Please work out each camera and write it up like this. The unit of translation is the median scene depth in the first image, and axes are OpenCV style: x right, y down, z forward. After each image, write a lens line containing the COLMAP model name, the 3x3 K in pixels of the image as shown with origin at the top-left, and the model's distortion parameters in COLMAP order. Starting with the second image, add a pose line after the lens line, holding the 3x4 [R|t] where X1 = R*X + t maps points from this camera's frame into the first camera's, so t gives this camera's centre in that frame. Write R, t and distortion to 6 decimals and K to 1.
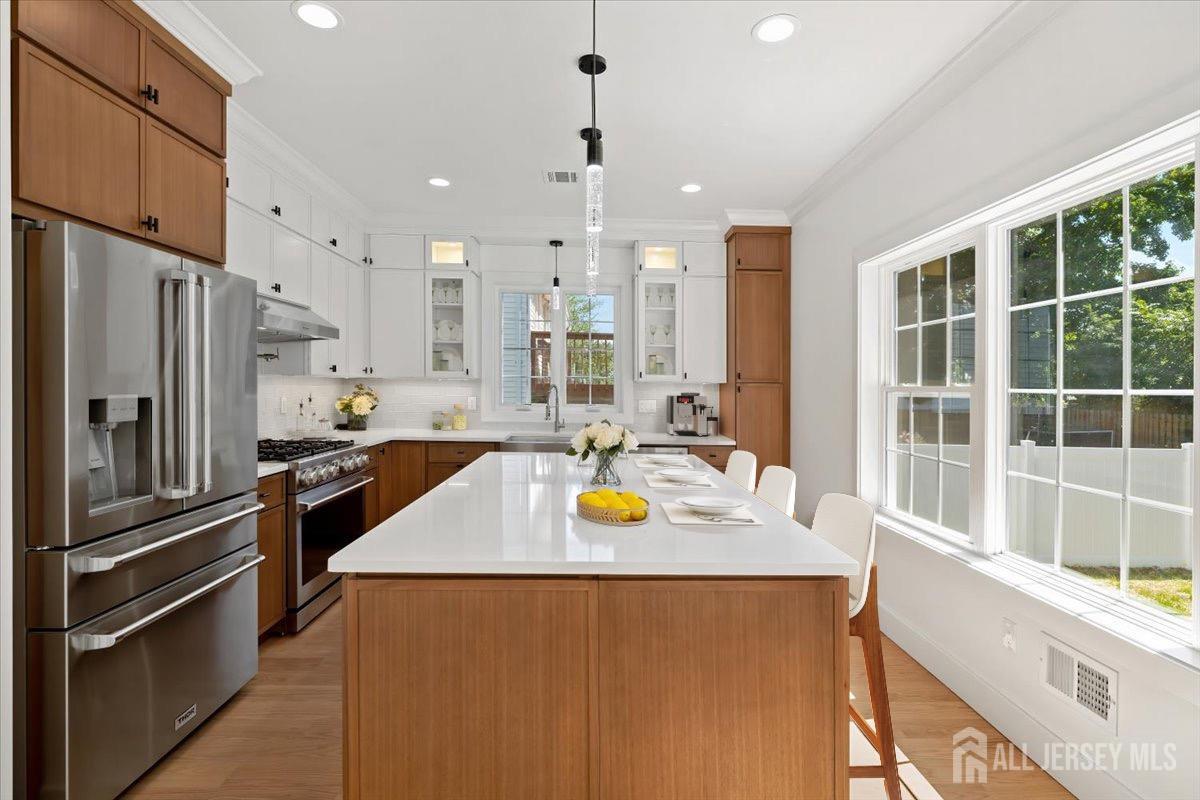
lens RADIAL K [[555.8, 0, 606.8], [0, 555.8, 384.4], [0, 0, 1]] dist [0.000551, -0.000120]
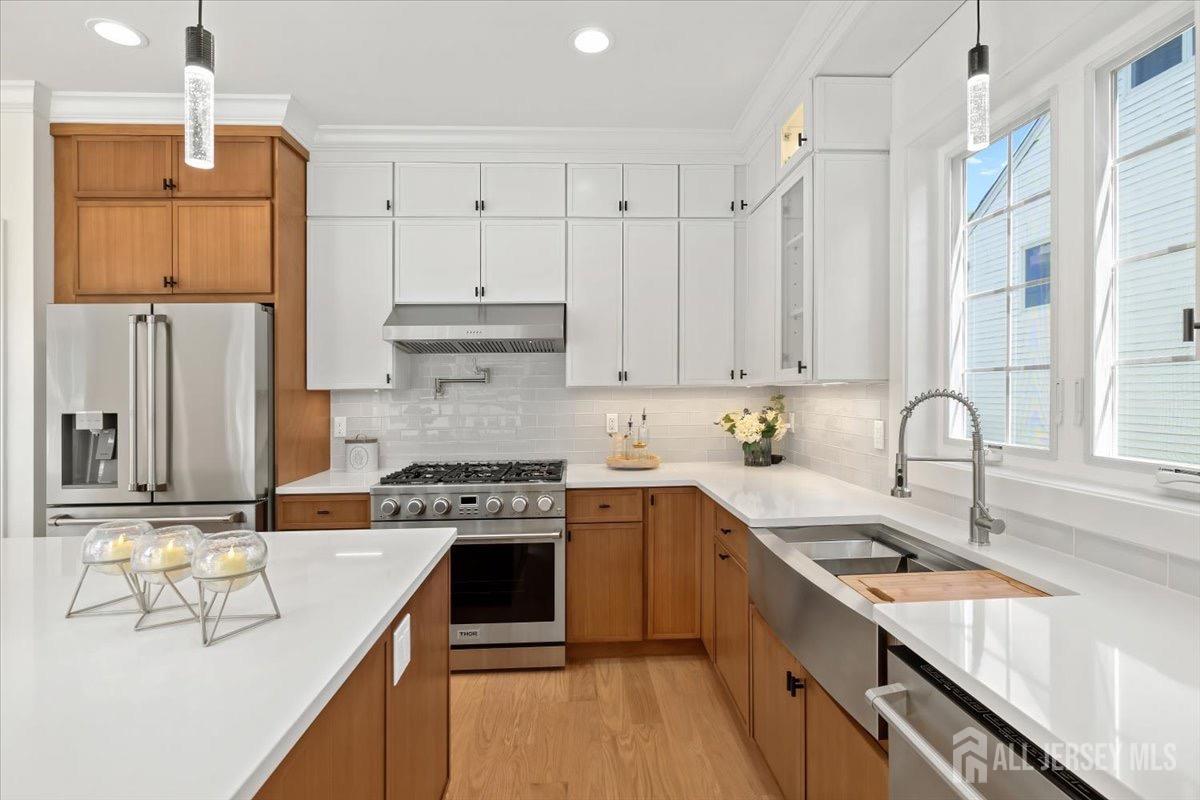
lens RADIAL K [[574.4, 0, 600.0], [0, 574.4, 400.0], [0, 0, 1]] dist [-0.000898, -0.000144]
pose [[0.022636, -0.003221, -0.999739, 0.256438], [0.013439, 0.999905, -0.002917, 0.004418], [0.999653, -0.013370, 0.022677, 0.891197]]
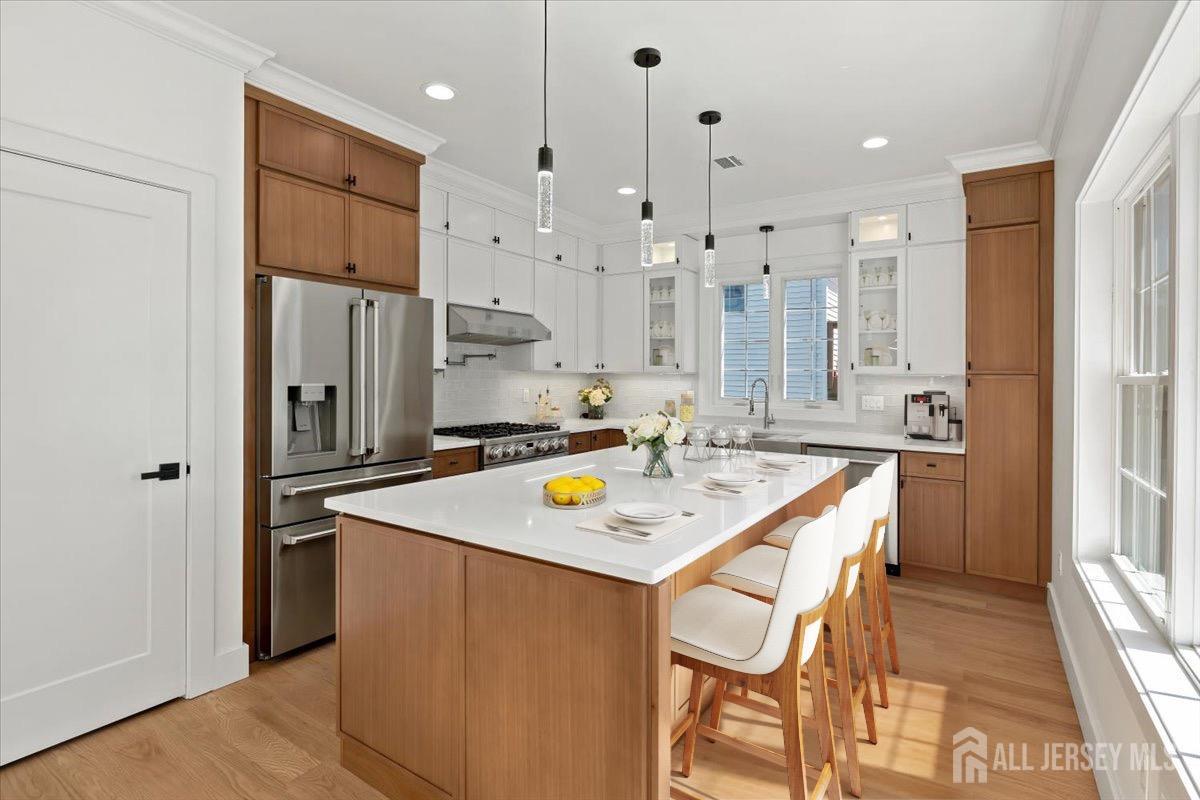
lens RADIAL K [[571.6, 0, 624.6], [0, 571.6, 379.9], [0, 0, 1]] dist [-0.006570, 0.000126]
pose [[0.833108, -0.003309, -0.553101, 0.276383], [0.002763, 0.999995, -0.001820, 0.005081], [0.553104, -0.000012, 0.833112, 0.063945]]
